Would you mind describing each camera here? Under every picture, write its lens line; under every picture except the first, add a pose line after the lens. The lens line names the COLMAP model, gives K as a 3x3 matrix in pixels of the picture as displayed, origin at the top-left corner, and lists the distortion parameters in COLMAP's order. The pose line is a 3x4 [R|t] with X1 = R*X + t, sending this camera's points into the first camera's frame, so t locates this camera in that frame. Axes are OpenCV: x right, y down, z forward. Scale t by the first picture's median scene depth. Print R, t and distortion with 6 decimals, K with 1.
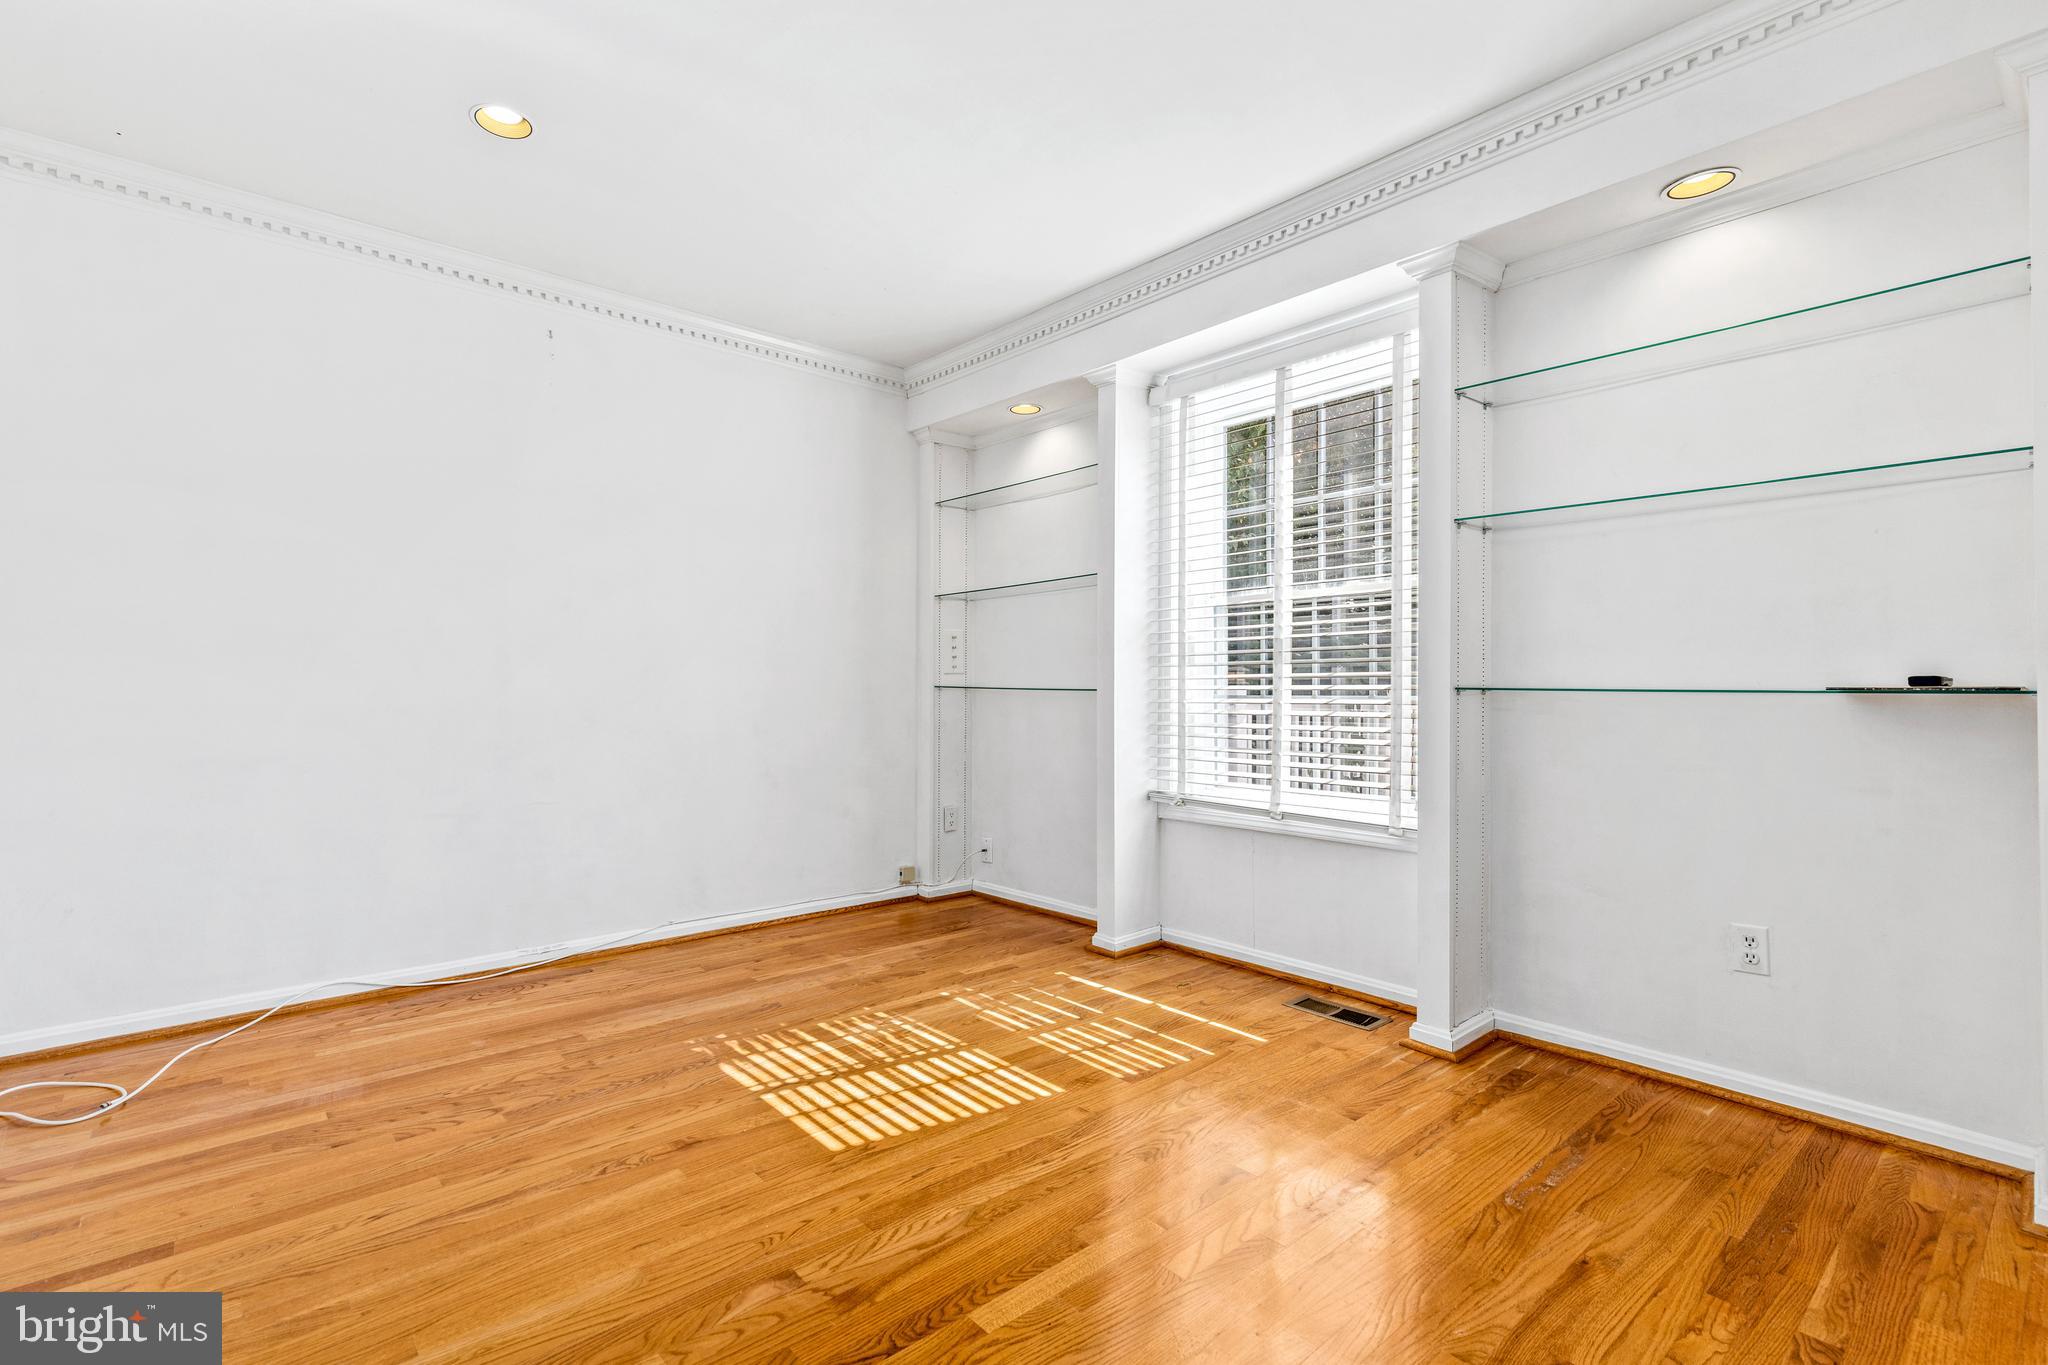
lens RADIAL K [[925.0, 0, 987.7], [0, 925.0, 678.4], [0, 0, 1]] dist [0.006552, -0.000659]
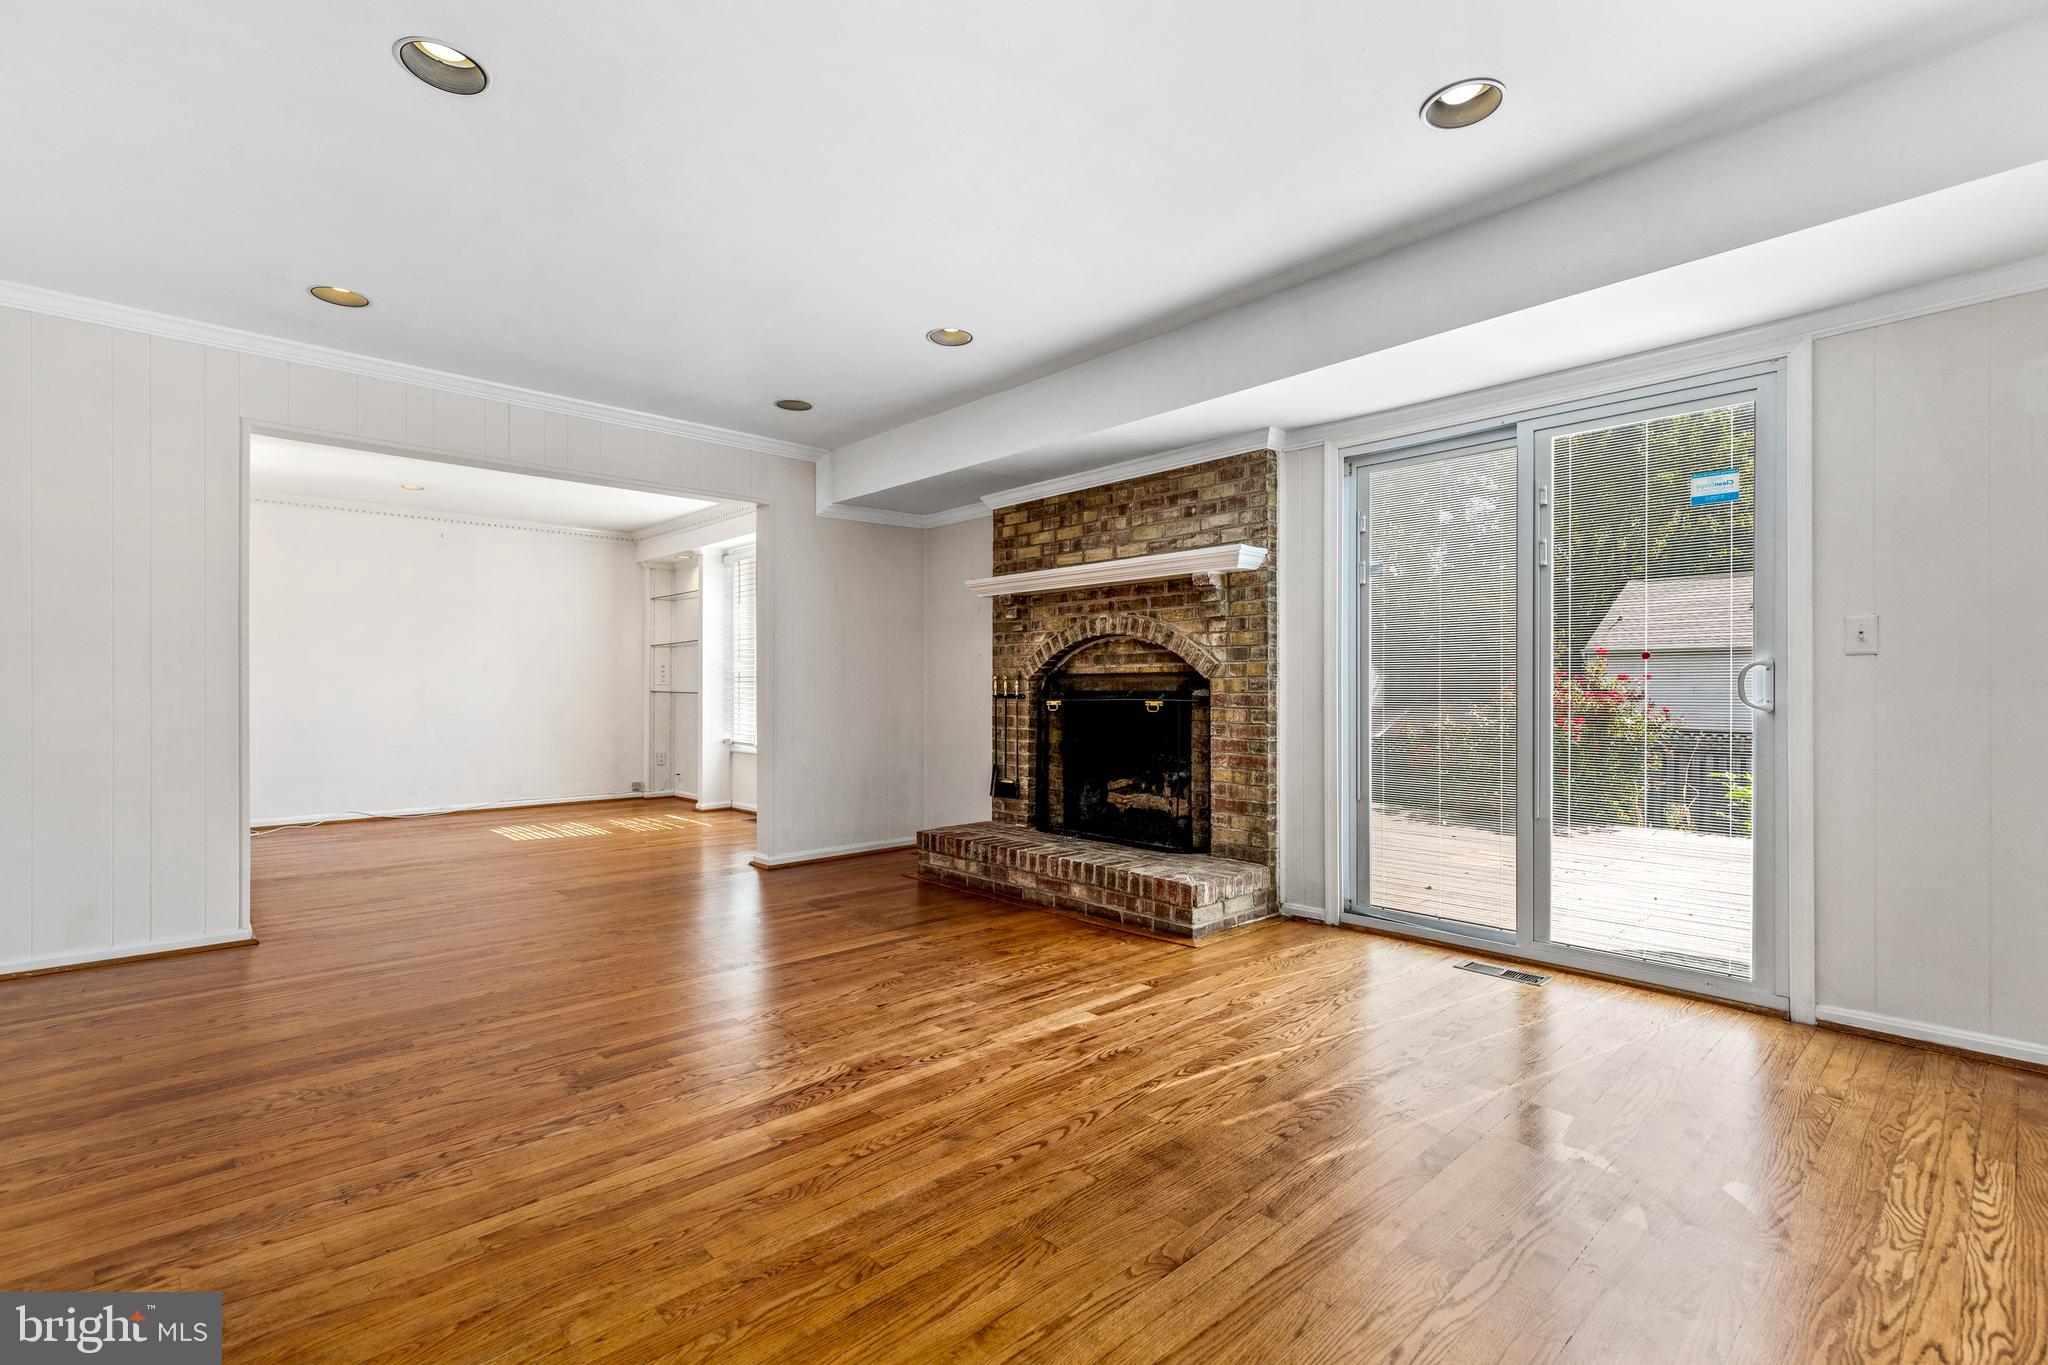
lens RADIAL K [[925.0, 0, 1018.1], [0, 925.0, 689.5], [0, 0, 1]] dist [0.006552, -0.000659]
pose [[0.999189, 0.000504, 0.040254, 0.649756], [-0.000723, 0.999985, 0.005435, -0.006745], [-0.040251, -0.005460, 0.999175, -1.014975]]
